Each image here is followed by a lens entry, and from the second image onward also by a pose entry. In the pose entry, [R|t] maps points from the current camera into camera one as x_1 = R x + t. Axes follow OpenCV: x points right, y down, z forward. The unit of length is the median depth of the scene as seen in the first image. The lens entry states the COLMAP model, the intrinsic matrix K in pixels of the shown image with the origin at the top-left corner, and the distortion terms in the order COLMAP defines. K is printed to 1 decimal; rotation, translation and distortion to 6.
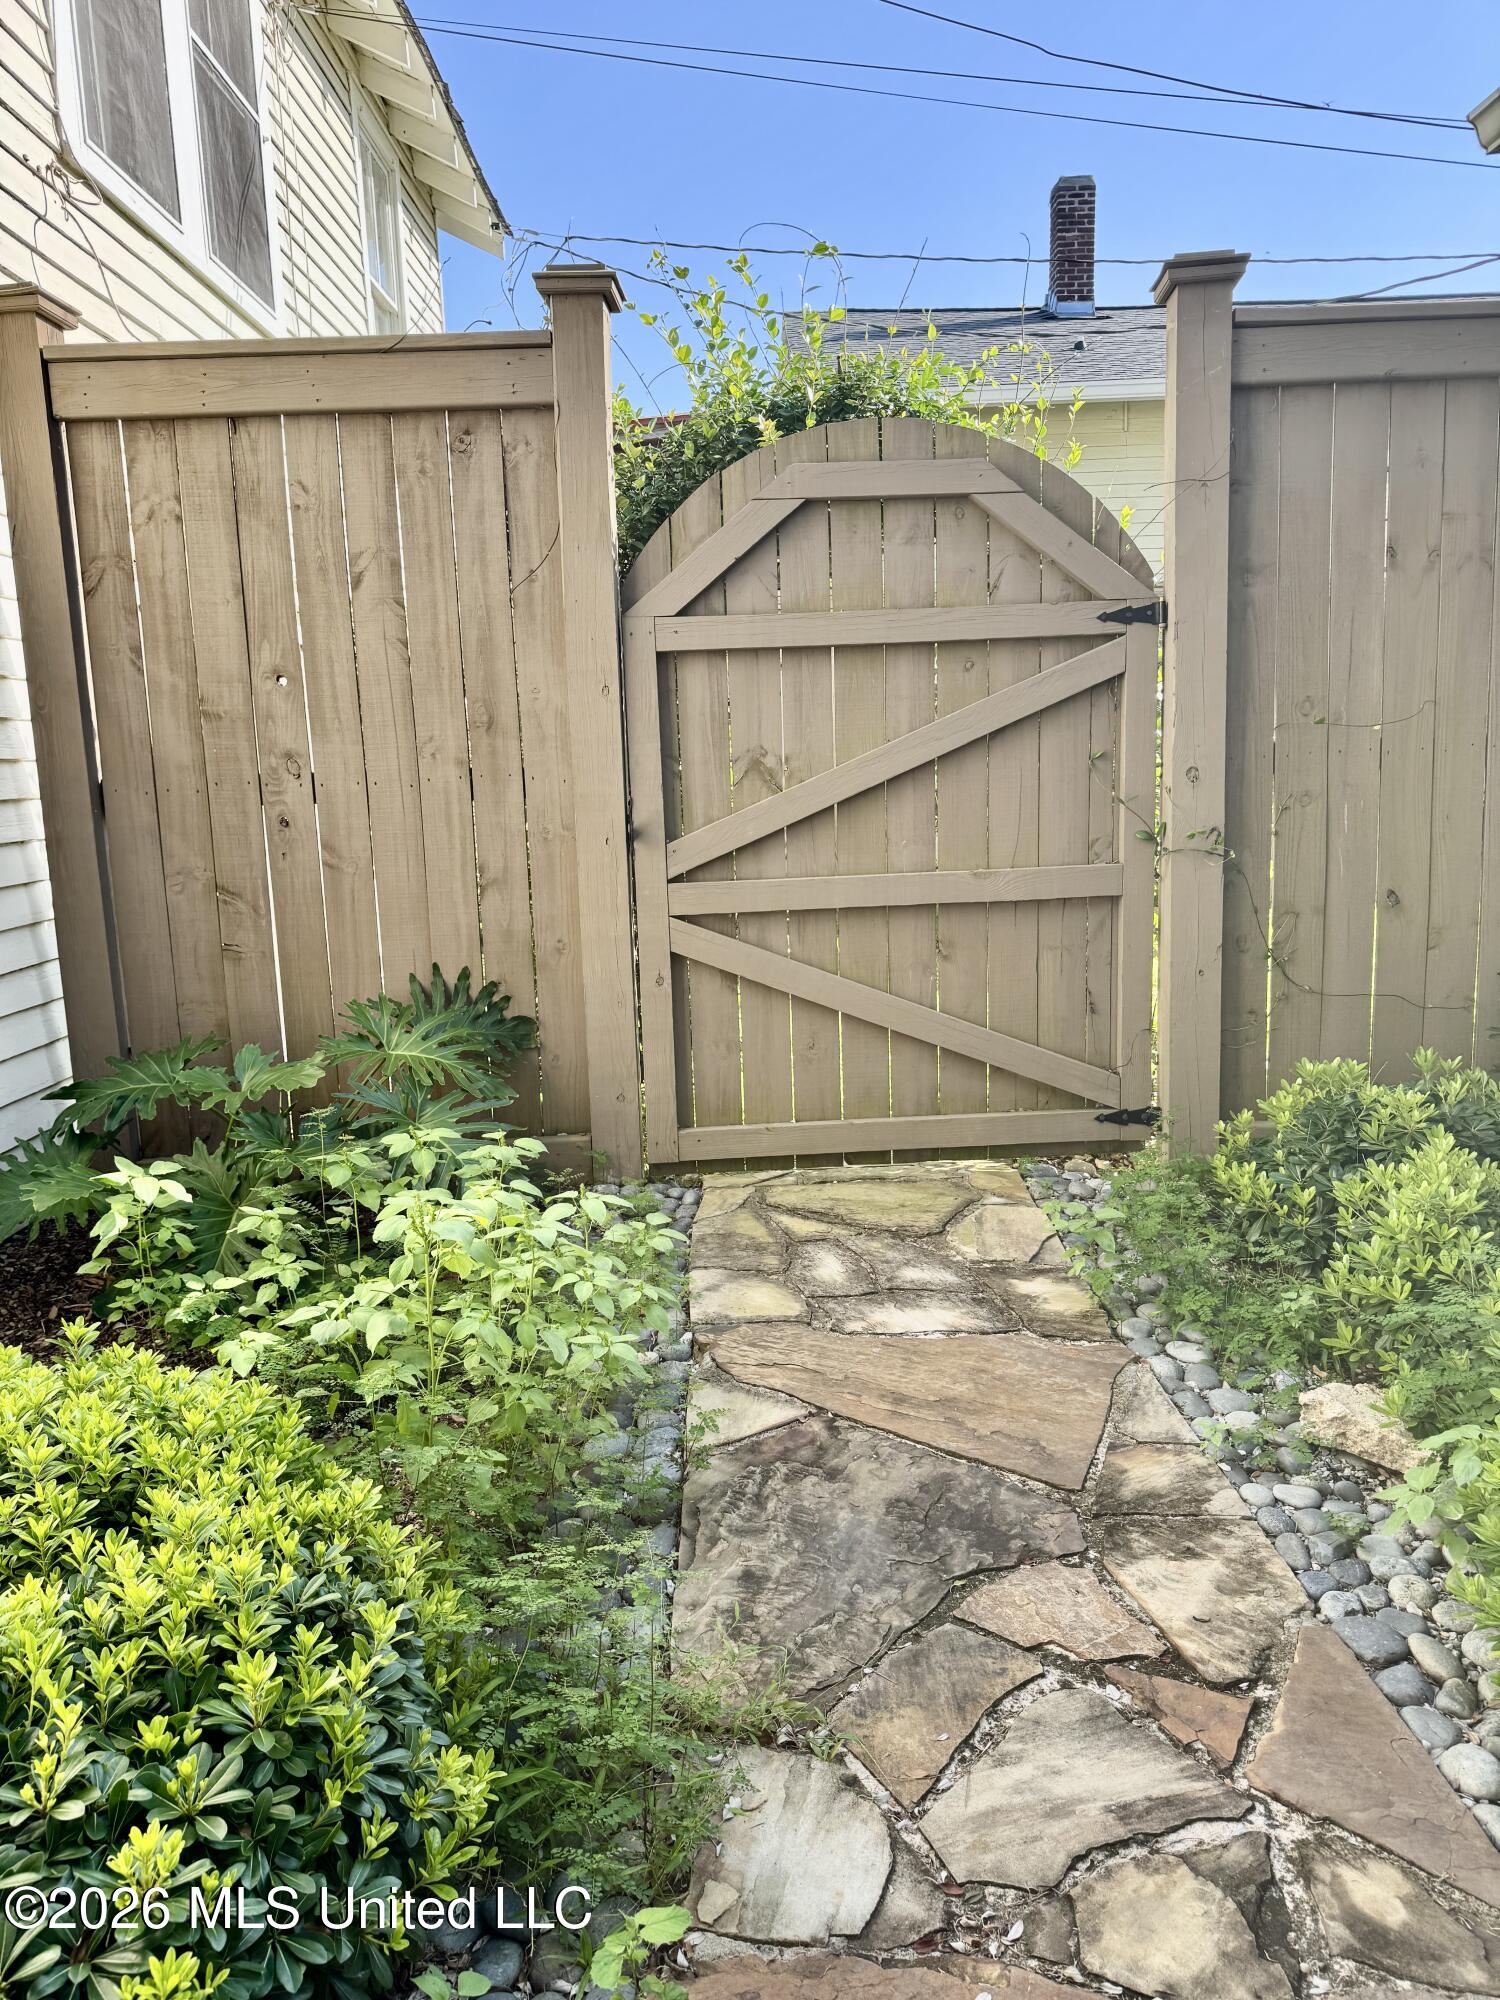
lens RADIAL K [[1380.6, 0, 736.0], [0, 1380.6, 1010.9], [0, 0, 1]] dist [0.093154, -0.123351]
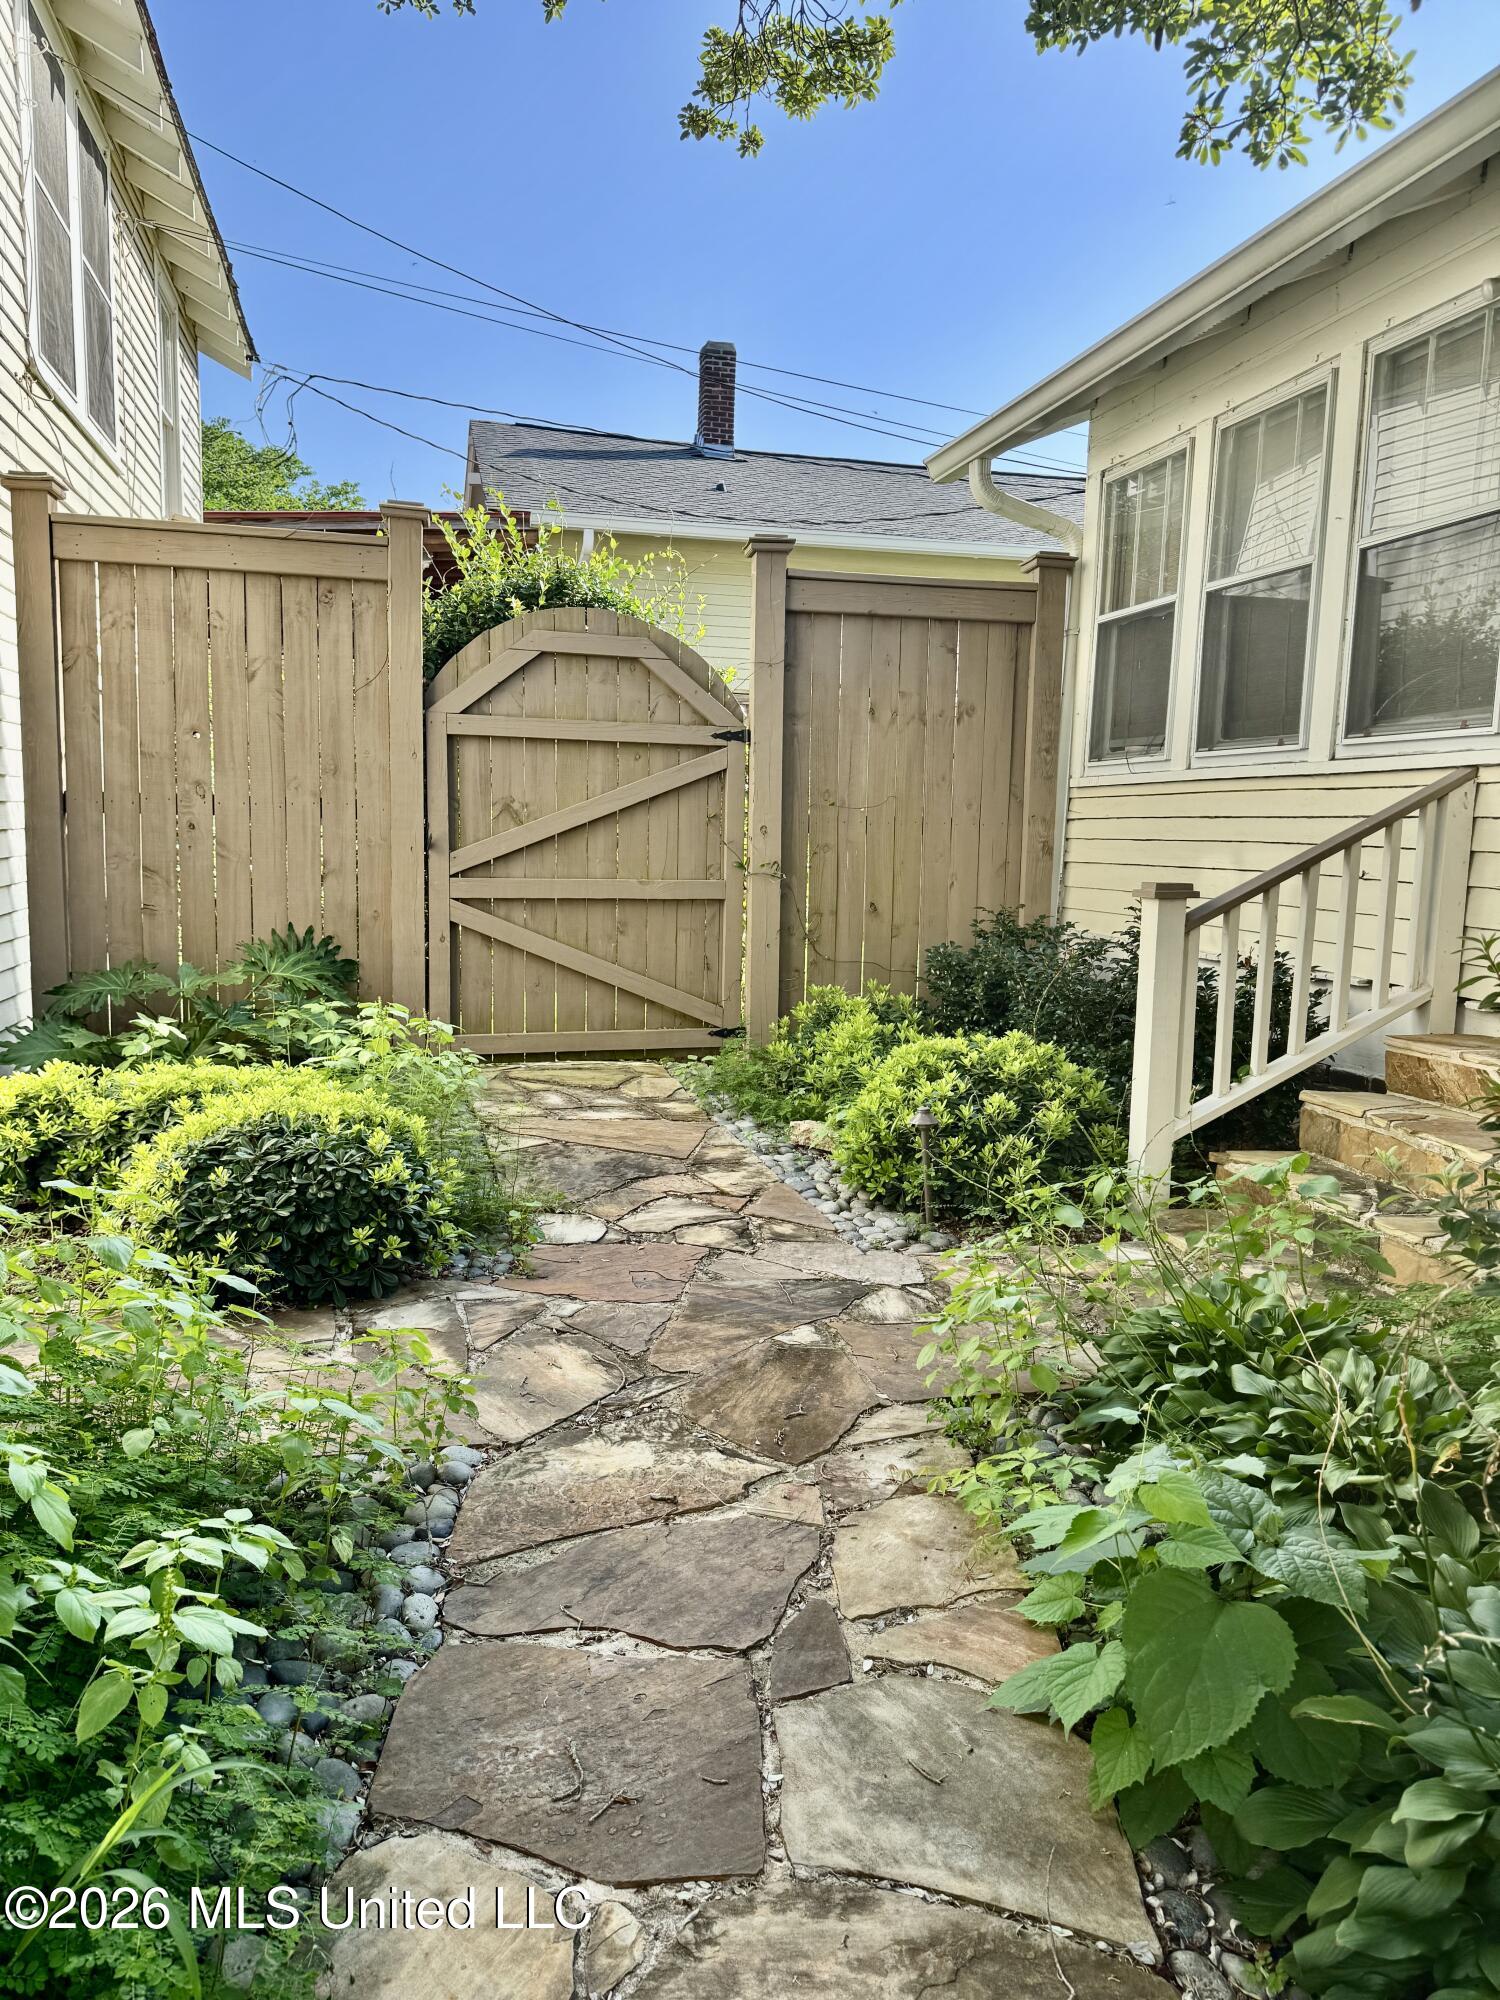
lens RADIAL K [[1371.5, 0, 737.3], [0, 1371.5, 997.5], [0, 0, 1]] dist [0.148555, -0.246480]
pose [[0.968637, 0.024735, 0.247245, -0.119629], [-0.012541, 0.998631, -0.050774, 0.123678], [-0.248162, 0.046080, 0.967622, -0.624926]]
